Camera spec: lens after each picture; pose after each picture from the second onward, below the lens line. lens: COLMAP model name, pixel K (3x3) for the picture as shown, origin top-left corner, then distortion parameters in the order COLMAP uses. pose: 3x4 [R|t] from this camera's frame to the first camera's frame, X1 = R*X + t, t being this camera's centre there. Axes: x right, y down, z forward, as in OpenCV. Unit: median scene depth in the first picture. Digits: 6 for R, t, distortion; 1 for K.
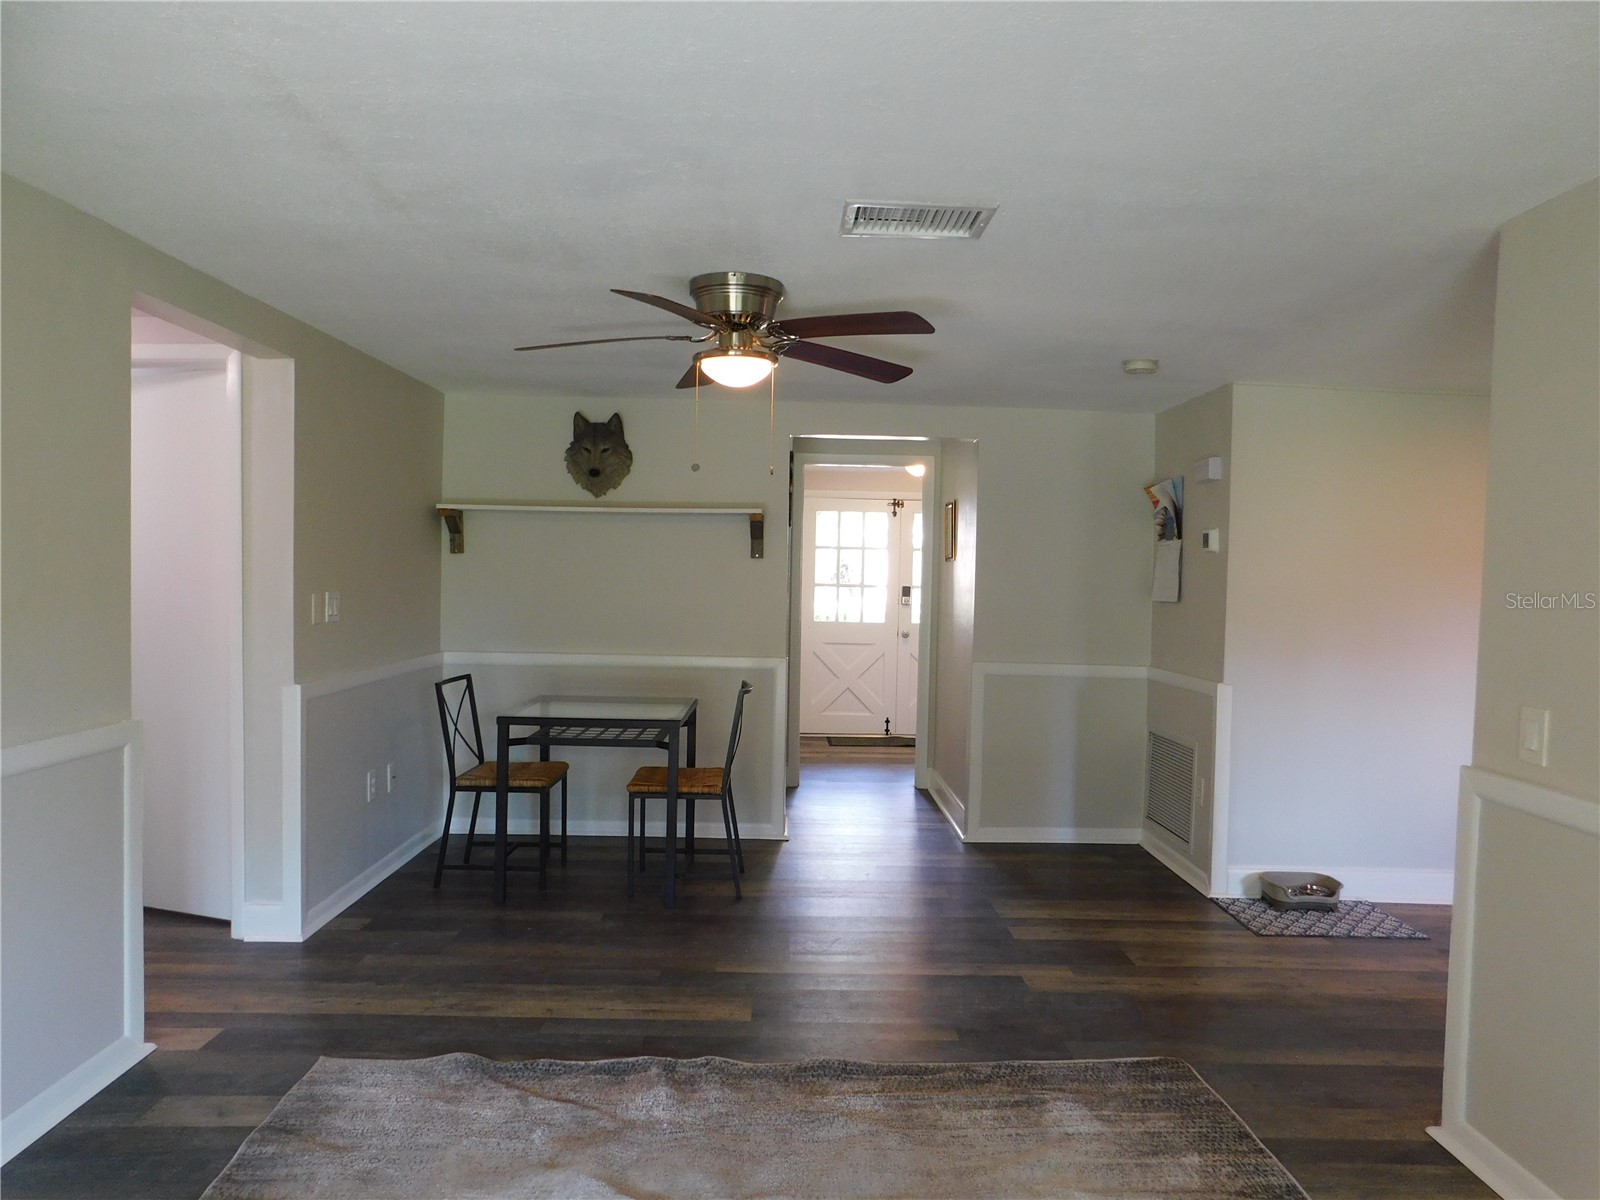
lens RADIAL K [[1063.1, 0, 796.4], [0, 1063.1, 609.3], [0, 0, 1]] dist [-0.048594, 0.044658]
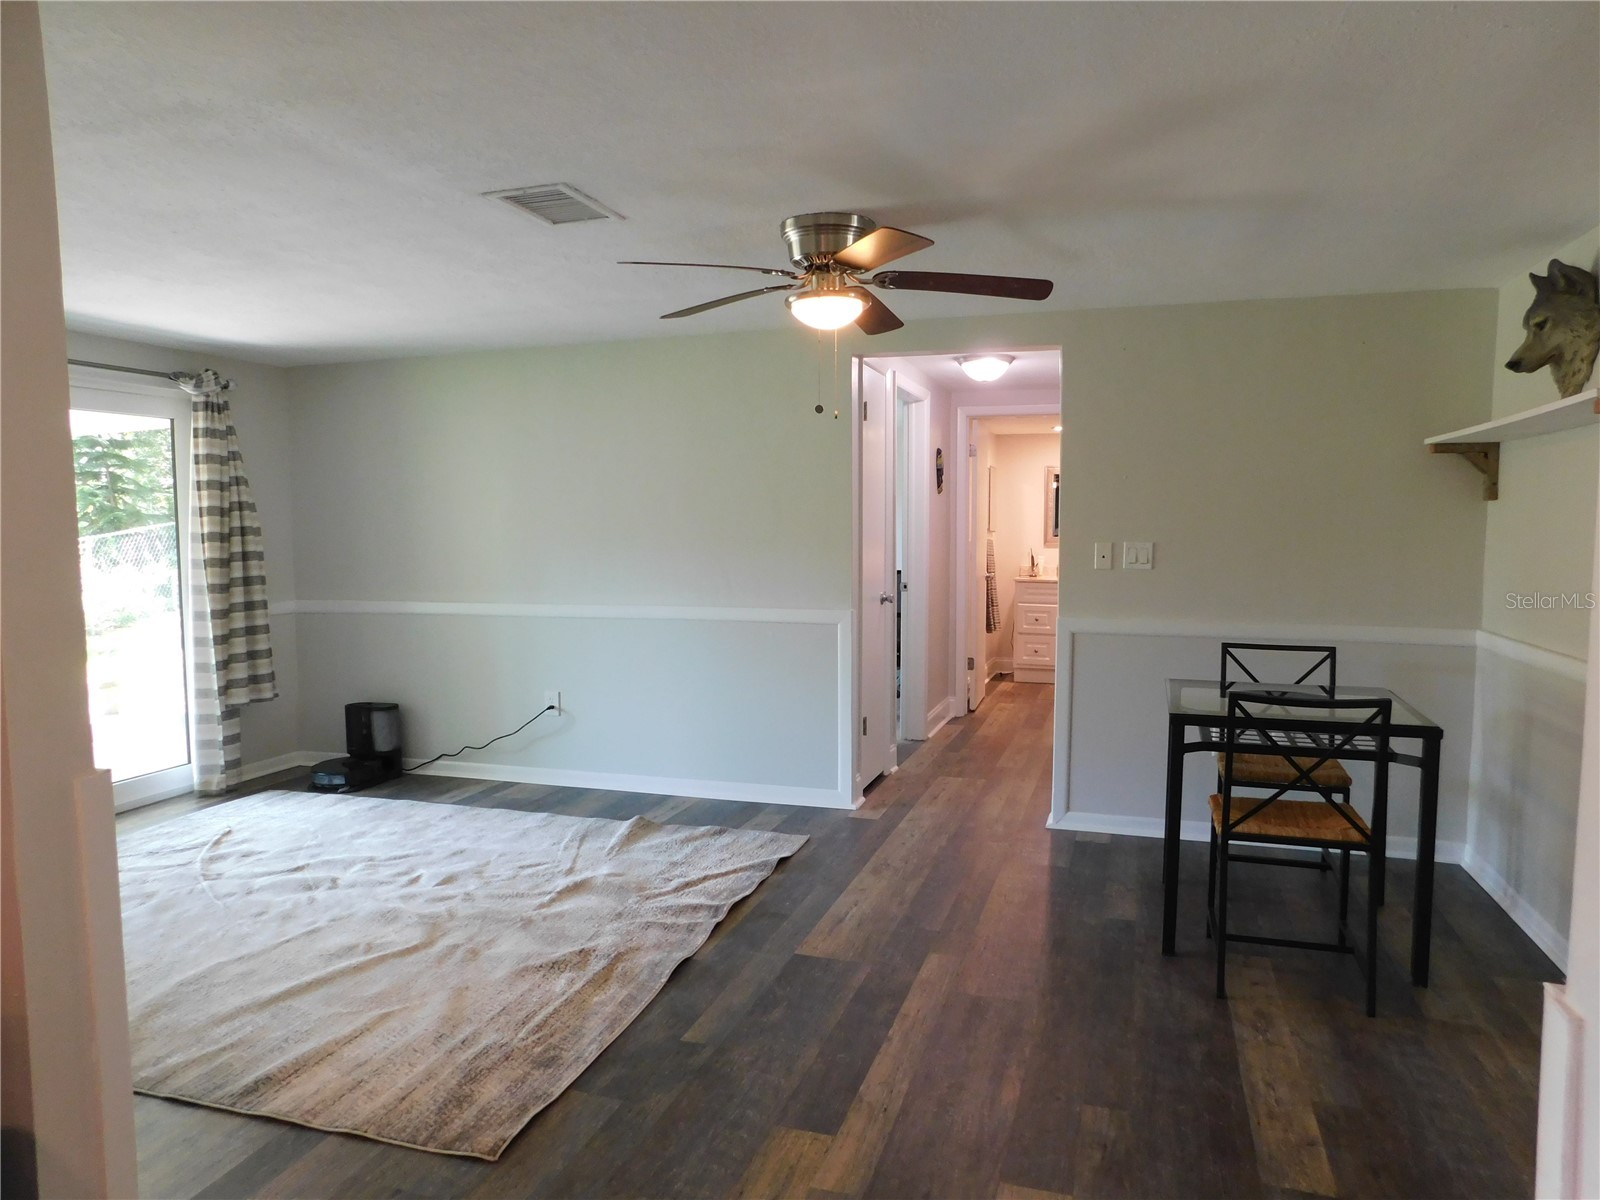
lens RADIAL K [[1063.1, 0, 801.9], [0, 1063.1, 599.5], [0, 0, 1]] dist [-0.048594, 0.044658]
pose [[-0.315549, 0.055753, -0.947270, 0.903883], [-0.037834, 0.996739, 0.071268, -0.030376], [0.948155, 0.058327, -0.312411, 1.290453]]
